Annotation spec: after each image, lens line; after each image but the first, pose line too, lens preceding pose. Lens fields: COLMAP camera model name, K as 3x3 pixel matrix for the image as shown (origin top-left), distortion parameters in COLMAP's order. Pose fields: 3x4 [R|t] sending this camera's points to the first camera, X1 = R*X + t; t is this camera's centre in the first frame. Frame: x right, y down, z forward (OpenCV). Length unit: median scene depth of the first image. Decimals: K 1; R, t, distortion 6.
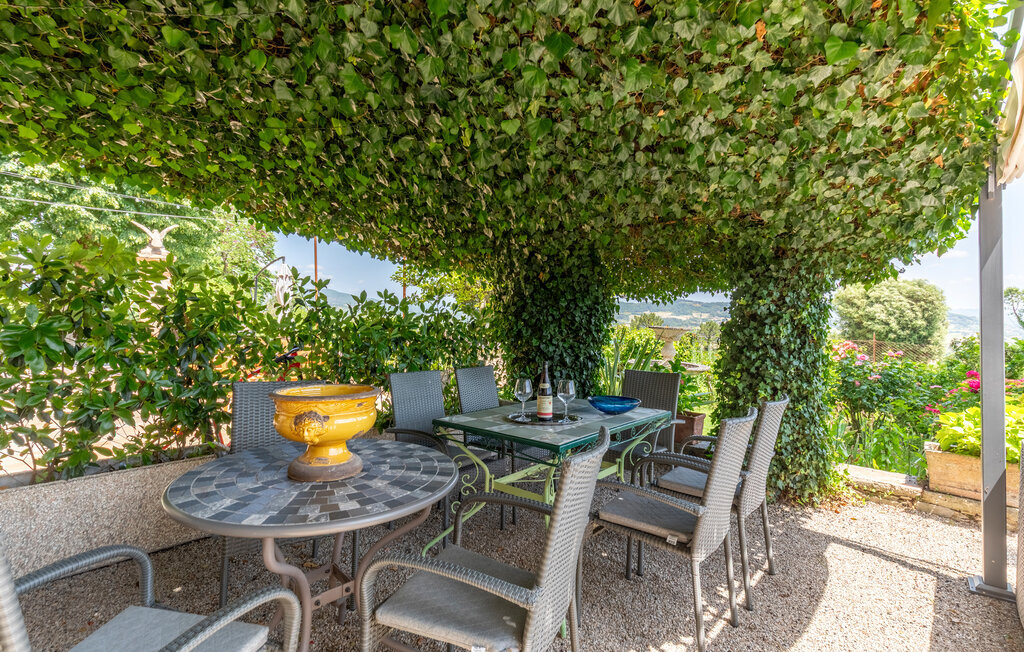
lens RADIAL K [[472.4, 0, 503.2], [0, 472.4, 309.9], [0, 0, 1]] dist [0.000061, -0.000318]
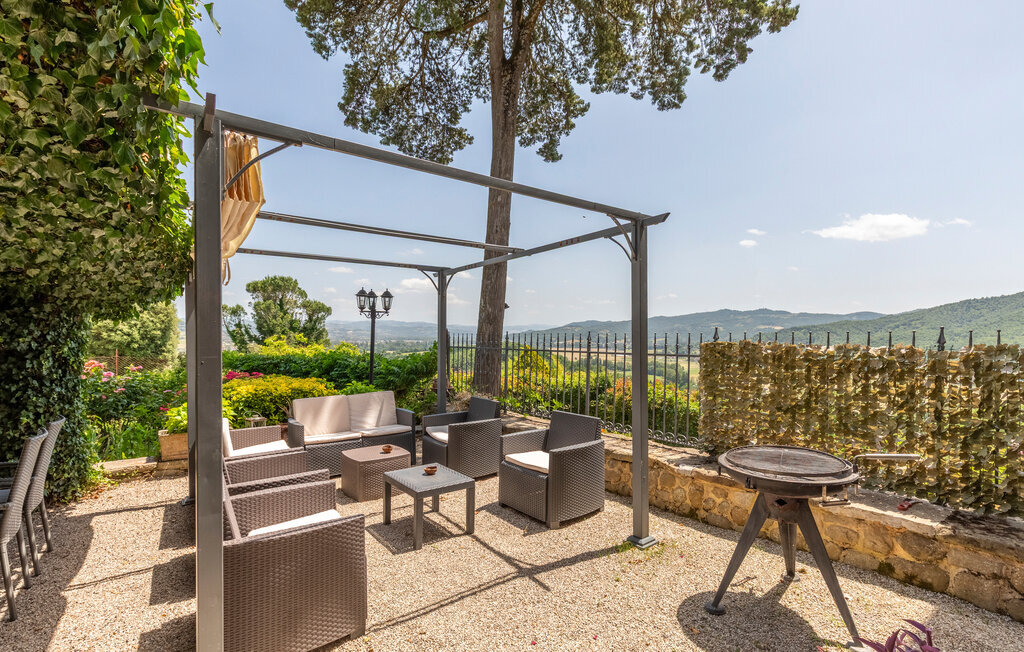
lens RADIAL K [[481.6, 0, 516.7], [0, 481.6, 340.7], [0, 0, 1]] dist [0.010222, 0.000201]
pose [[0.207529, -0.033772, 0.977646, -0.352035], [-0.015498, 0.999165, 0.037805, -0.078095], [-0.978106, -0.022997, 0.206833, -0.408291]]
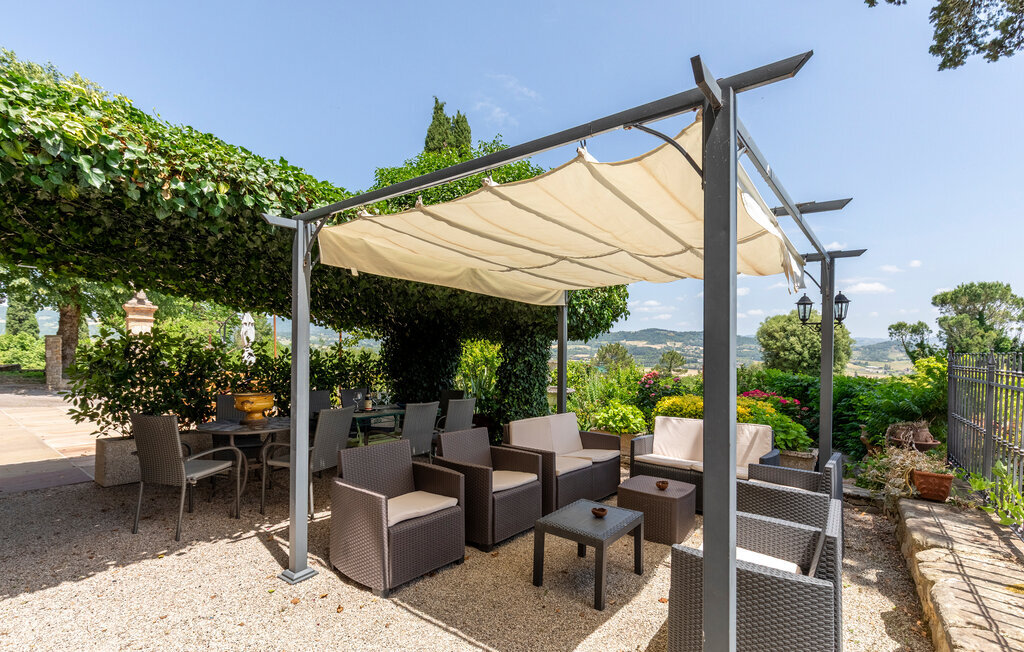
lens RADIAL K [[481.6, 0, 516.7], [0, 481.6, 340.7], [0, 0, 1]] dist [0.010222, 0.000201]
pose [[0.998039, -0.003477, 0.062501, 0.467583], [0.003212, 0.999985, 0.004339, -0.070773], [-0.062515, -0.004130, 0.998035, -0.910572]]
